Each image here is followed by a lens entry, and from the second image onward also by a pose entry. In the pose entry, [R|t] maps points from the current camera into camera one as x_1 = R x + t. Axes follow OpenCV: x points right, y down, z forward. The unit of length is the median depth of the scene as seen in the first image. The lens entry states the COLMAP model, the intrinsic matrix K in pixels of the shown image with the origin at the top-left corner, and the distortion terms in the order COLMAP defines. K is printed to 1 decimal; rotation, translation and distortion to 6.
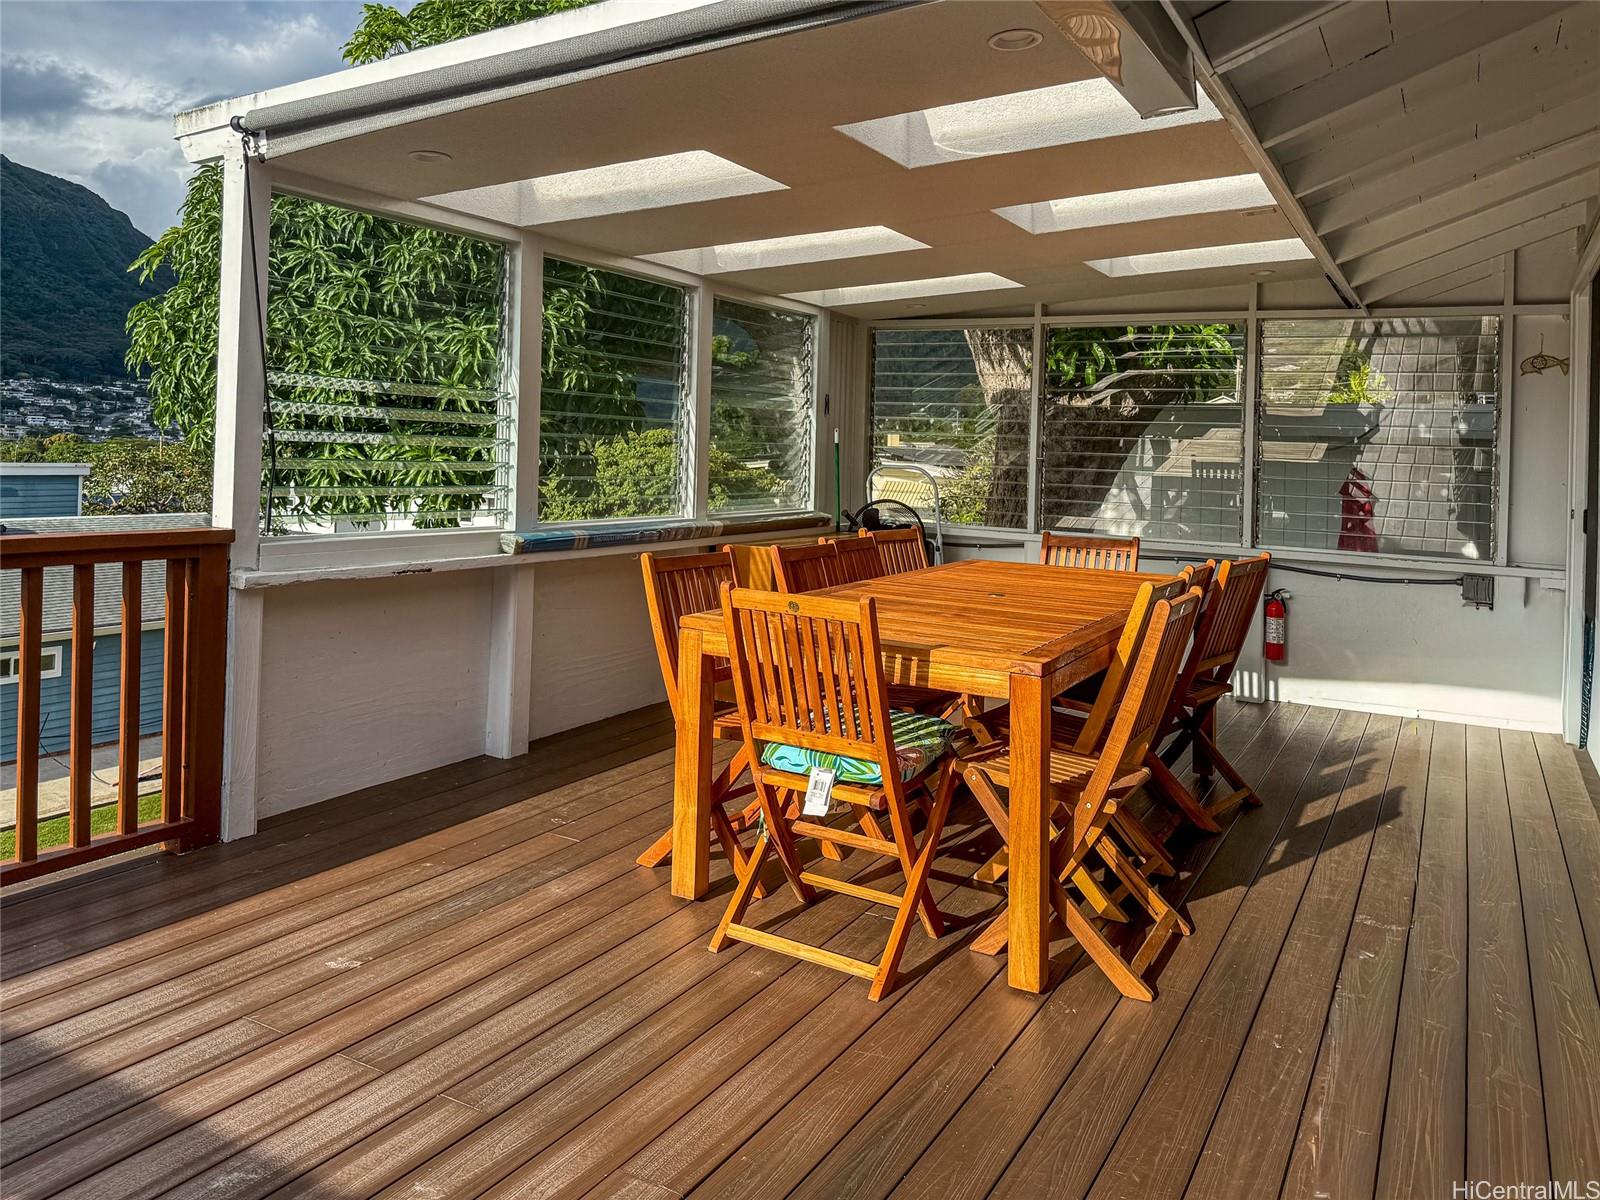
lens RADIAL K [[1137.0, 0, 795.3], [0, 1137.0, 548.1], [0, 0, 1]] dist [0.060189, -0.100245]
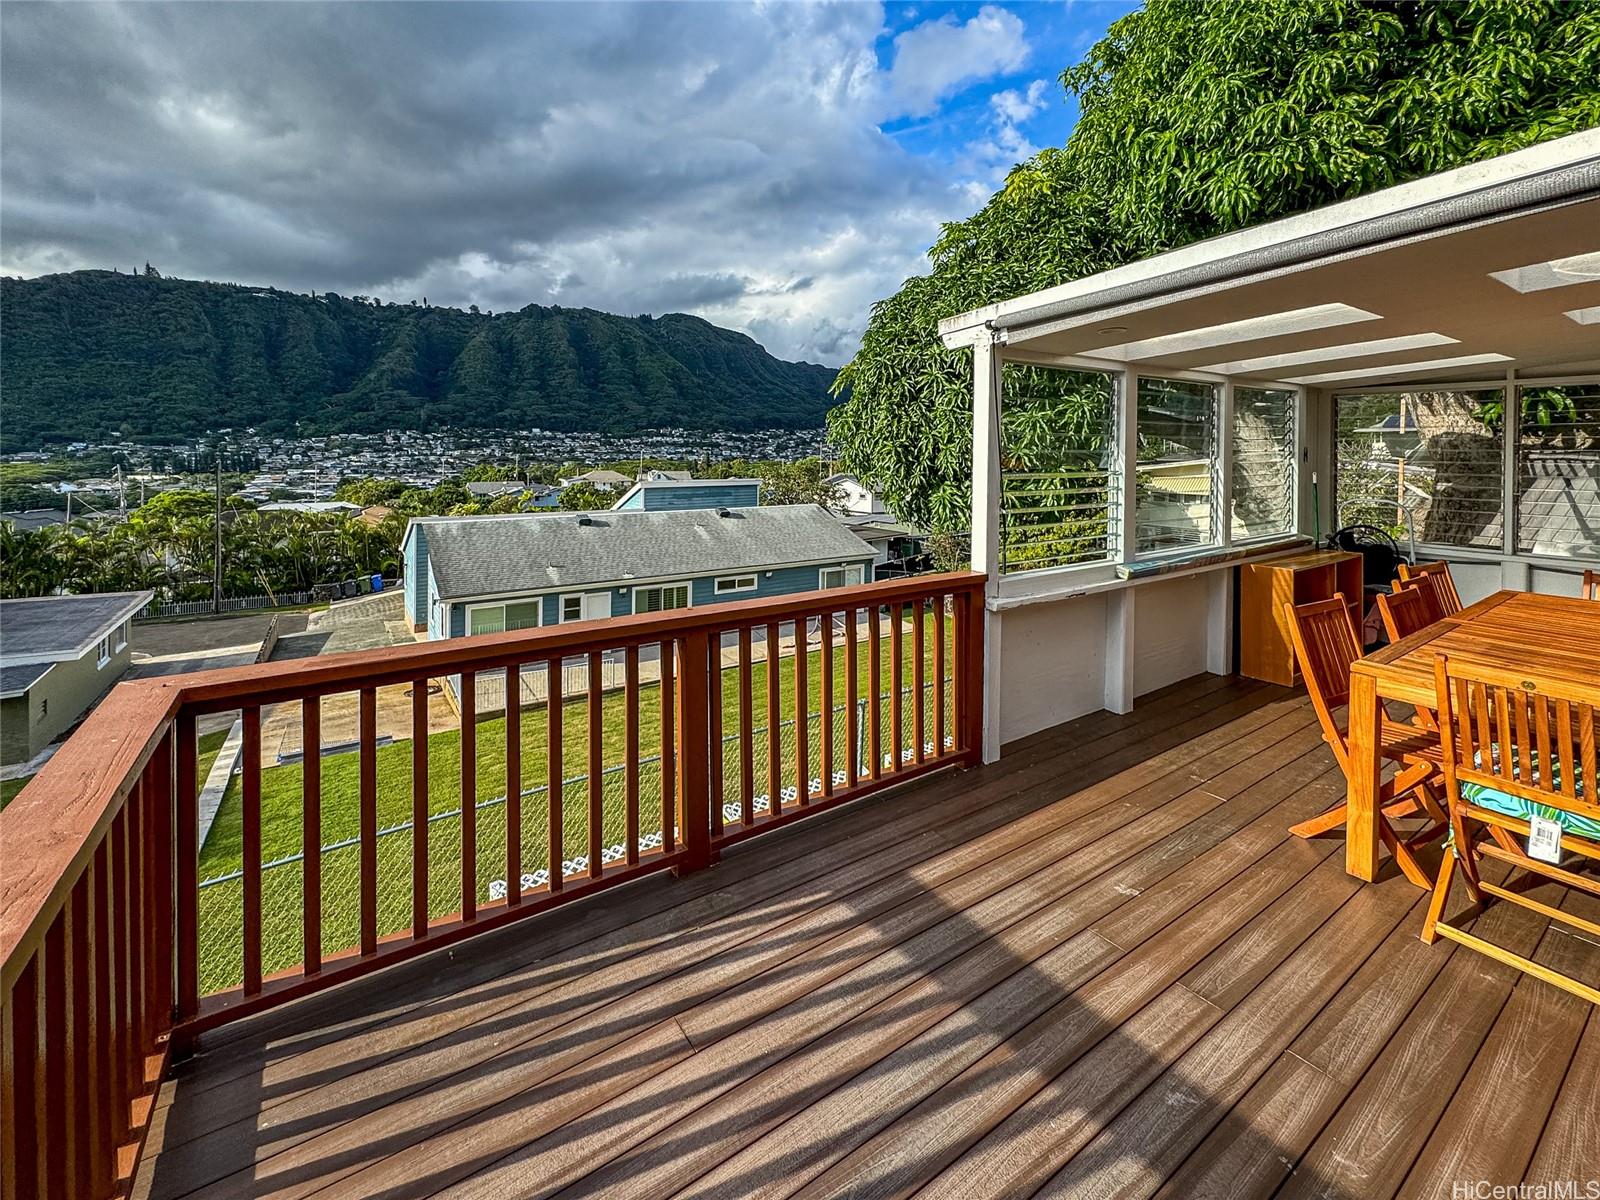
lens RADIAL K [[663.1, 0, 798.9], [0, 663.1, 523.5], [0, 0, 1]] dist [-0.001847, -0.000060]
pose [[0.895332, 0.012770, -0.445216, -0.304498], [-0.005557, 0.999831, 0.017504, -0.101954], [0.445365, -0.013198, 0.895252, 0.025486]]
